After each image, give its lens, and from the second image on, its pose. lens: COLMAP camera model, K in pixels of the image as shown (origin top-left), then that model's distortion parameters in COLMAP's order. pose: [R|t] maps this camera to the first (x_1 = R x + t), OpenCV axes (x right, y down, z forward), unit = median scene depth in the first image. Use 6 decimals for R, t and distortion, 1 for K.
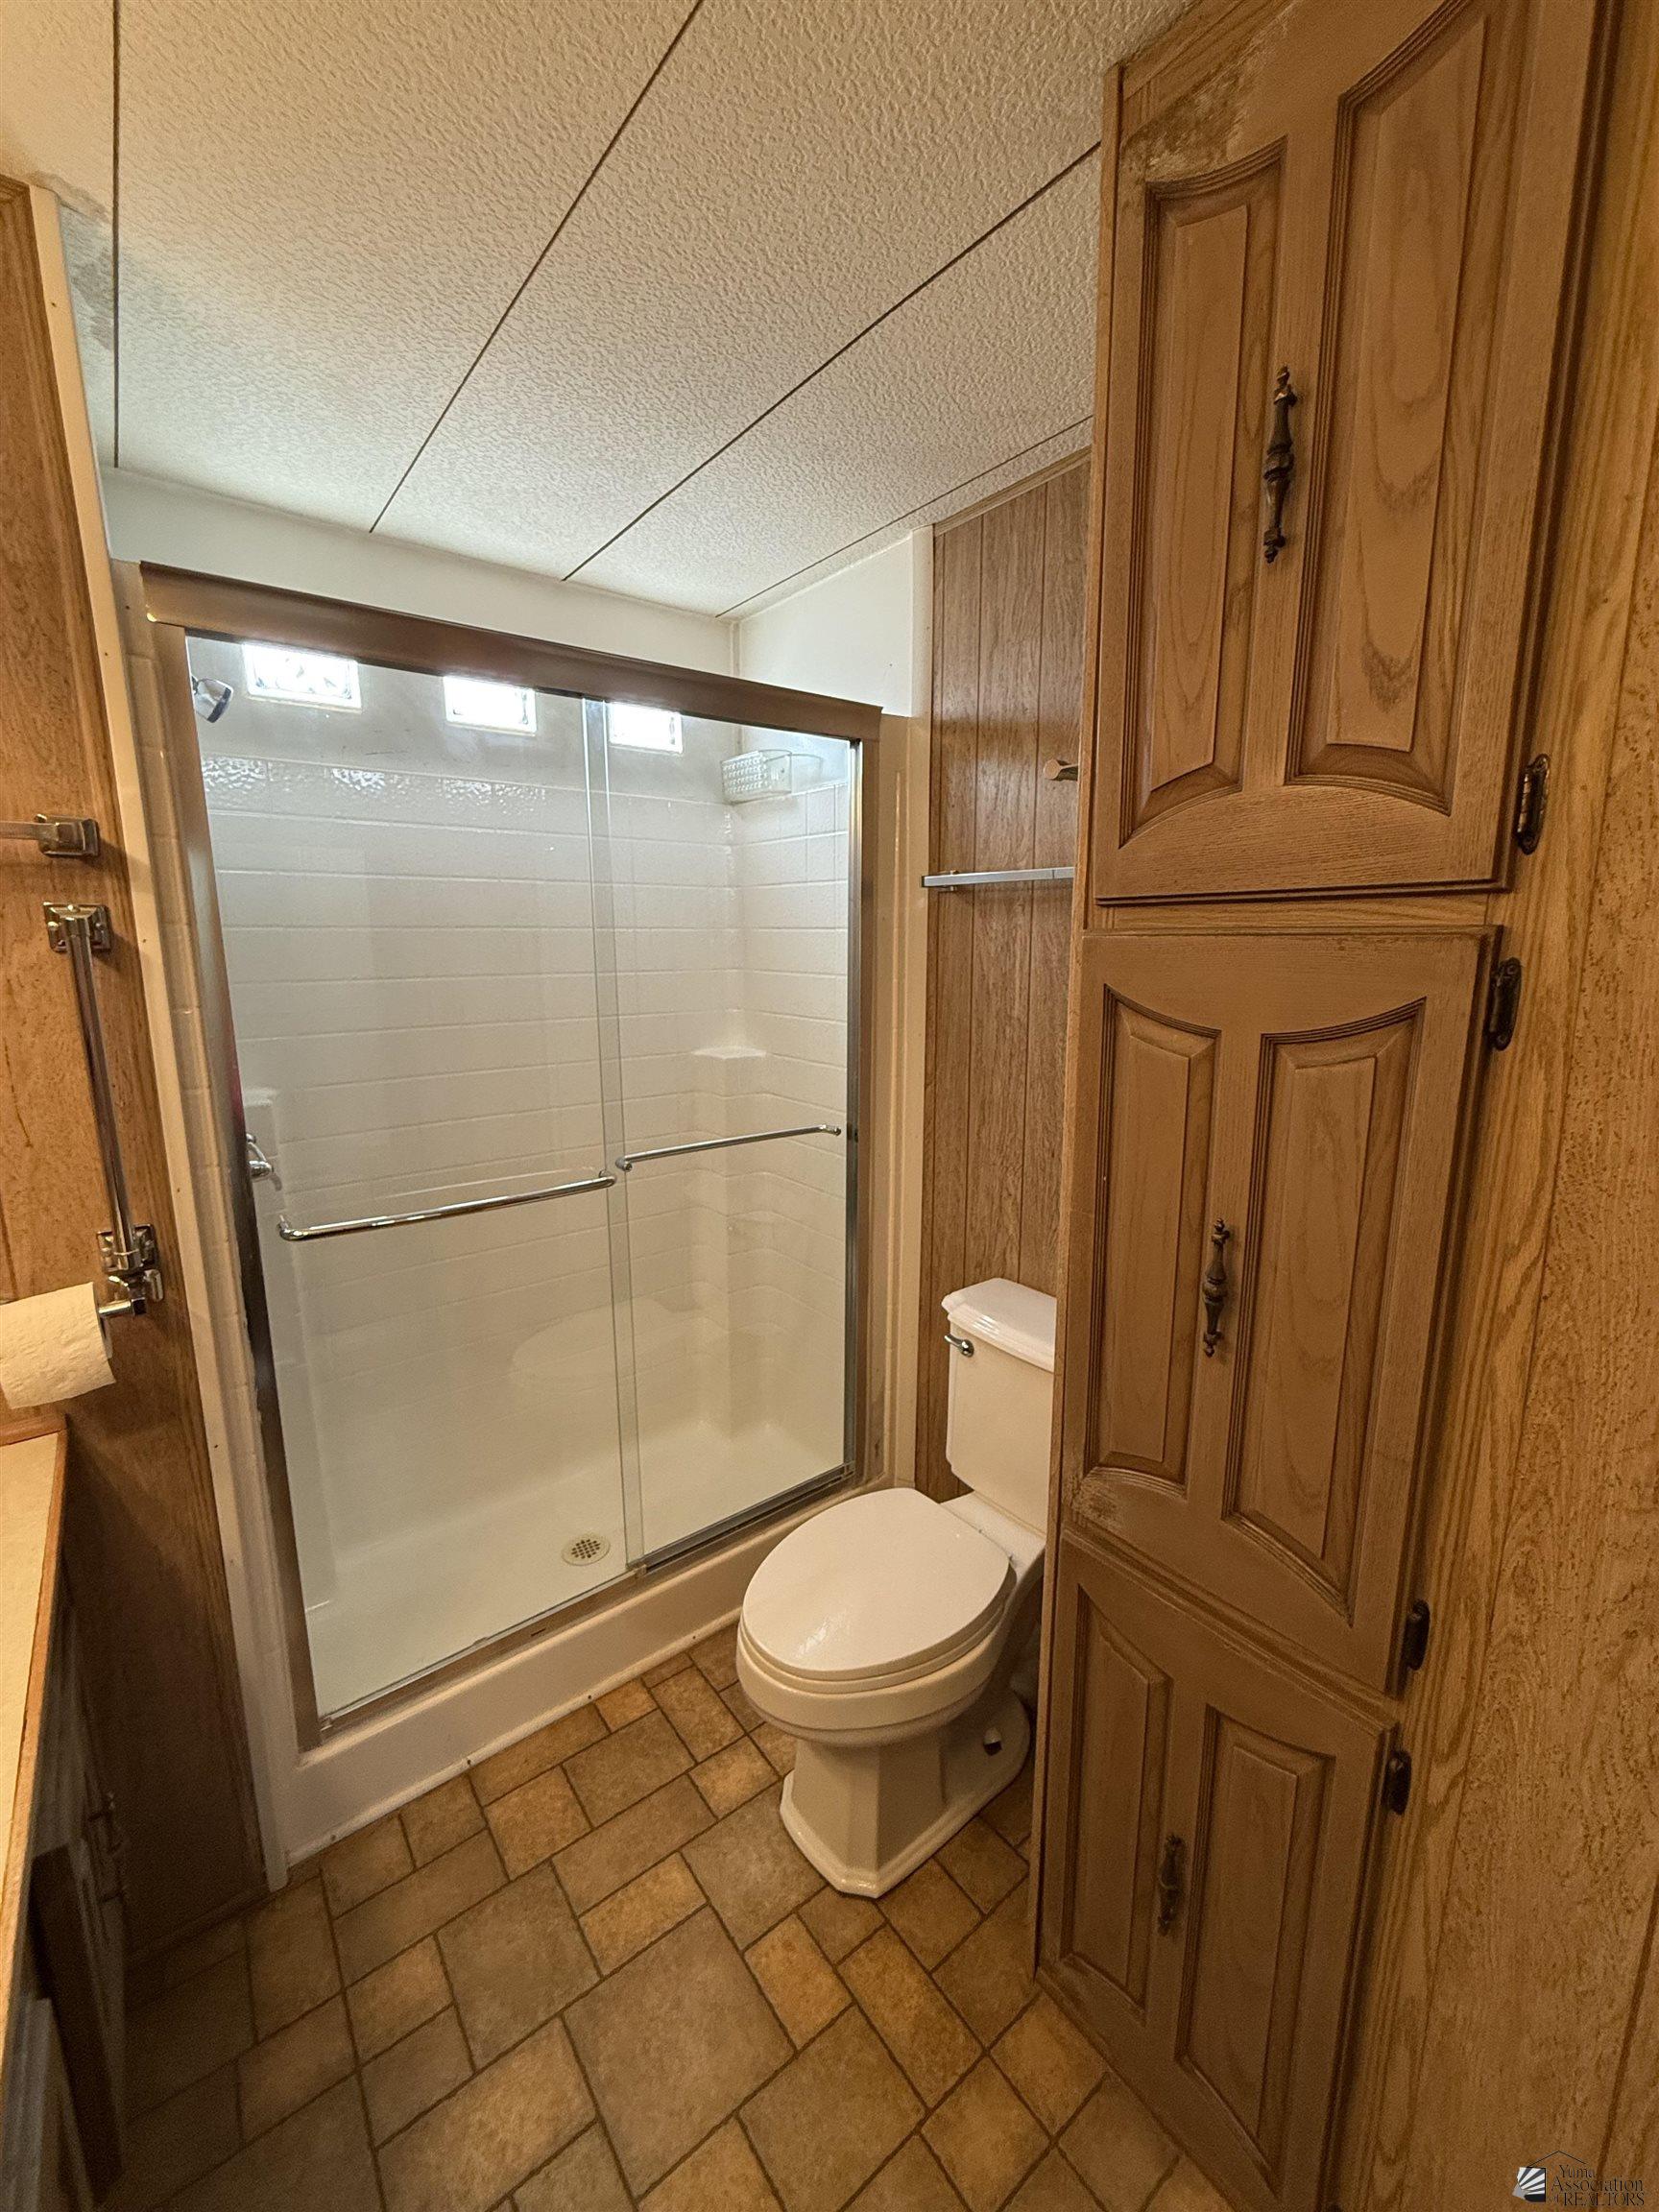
lens RADIAL K [[881.6, 0, 831.0], [0, 881.6, 1102.6], [0, 0, 1]] dist [-0.000385, -0.000261]
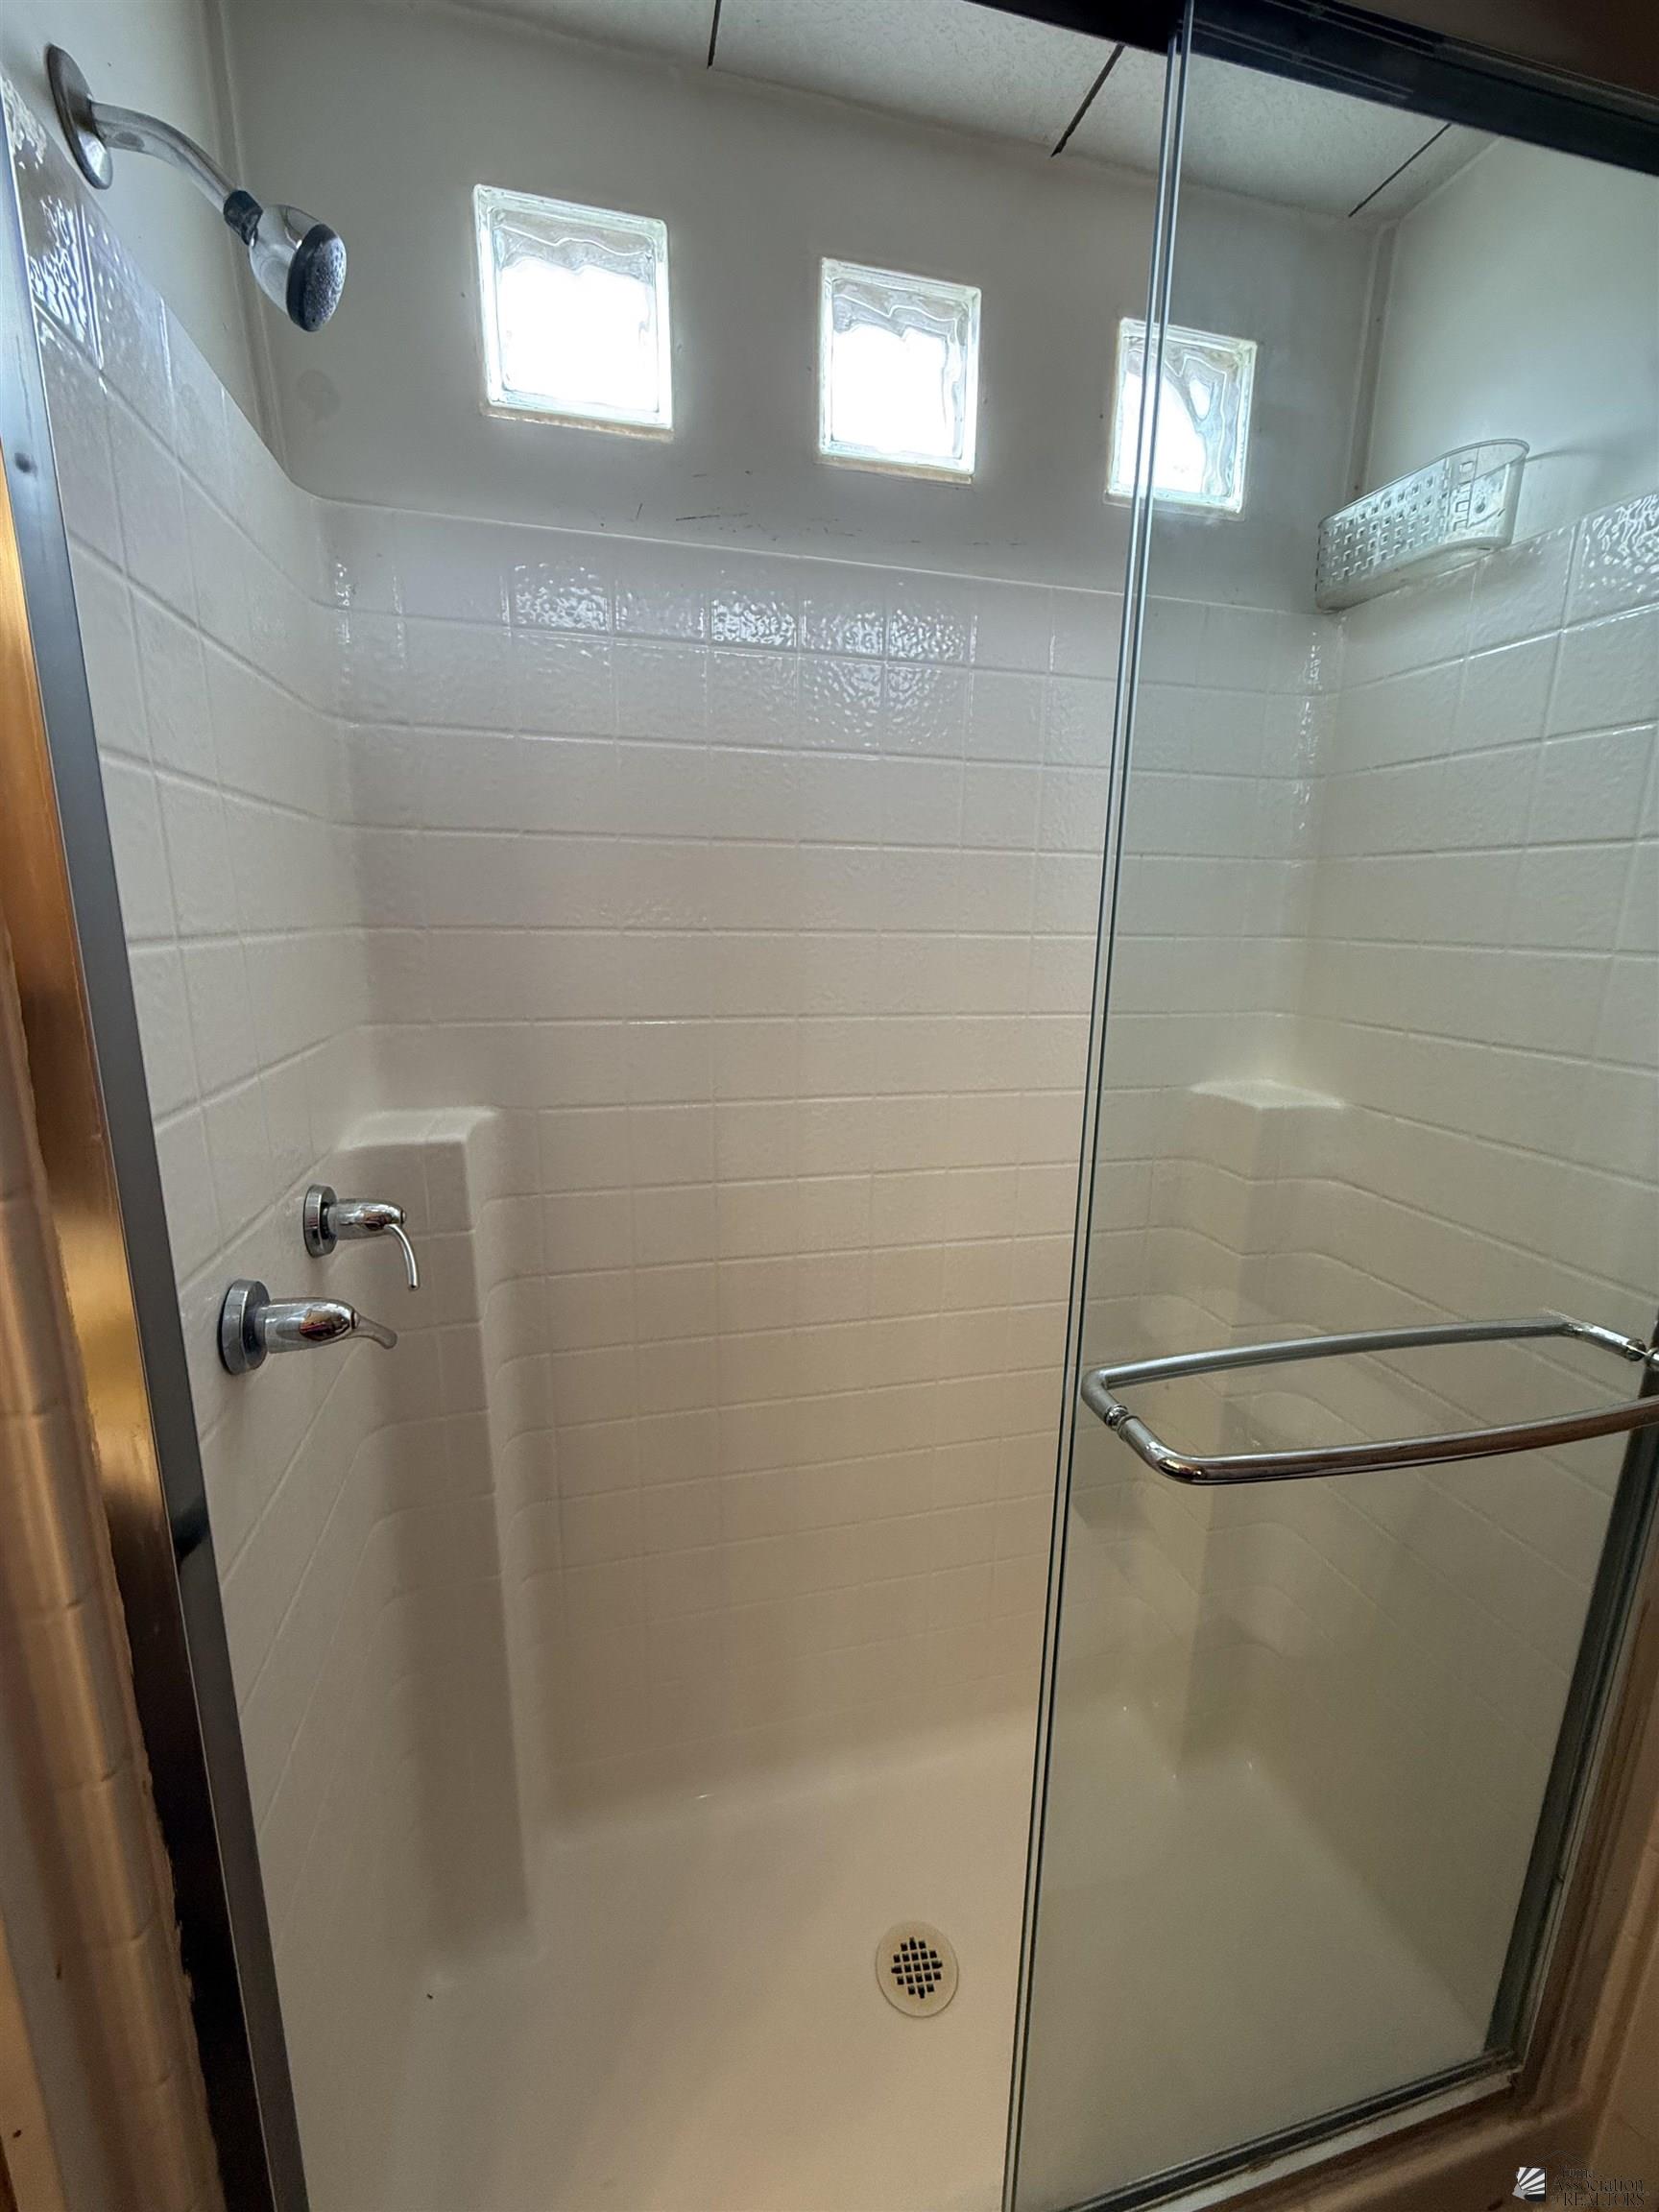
lens RADIAL K [[881.6, 0, 831.0], [0, 881.6, 1102.6], [0, 0, 1]] dist [-0.000385, -0.000261]
pose [[0.915382, 0.099100, -0.390199, -0.147905], [-0.092897, 0.995068, 0.034788, -0.046872], [0.391722, 0.004404, 0.920073, 0.415995]]
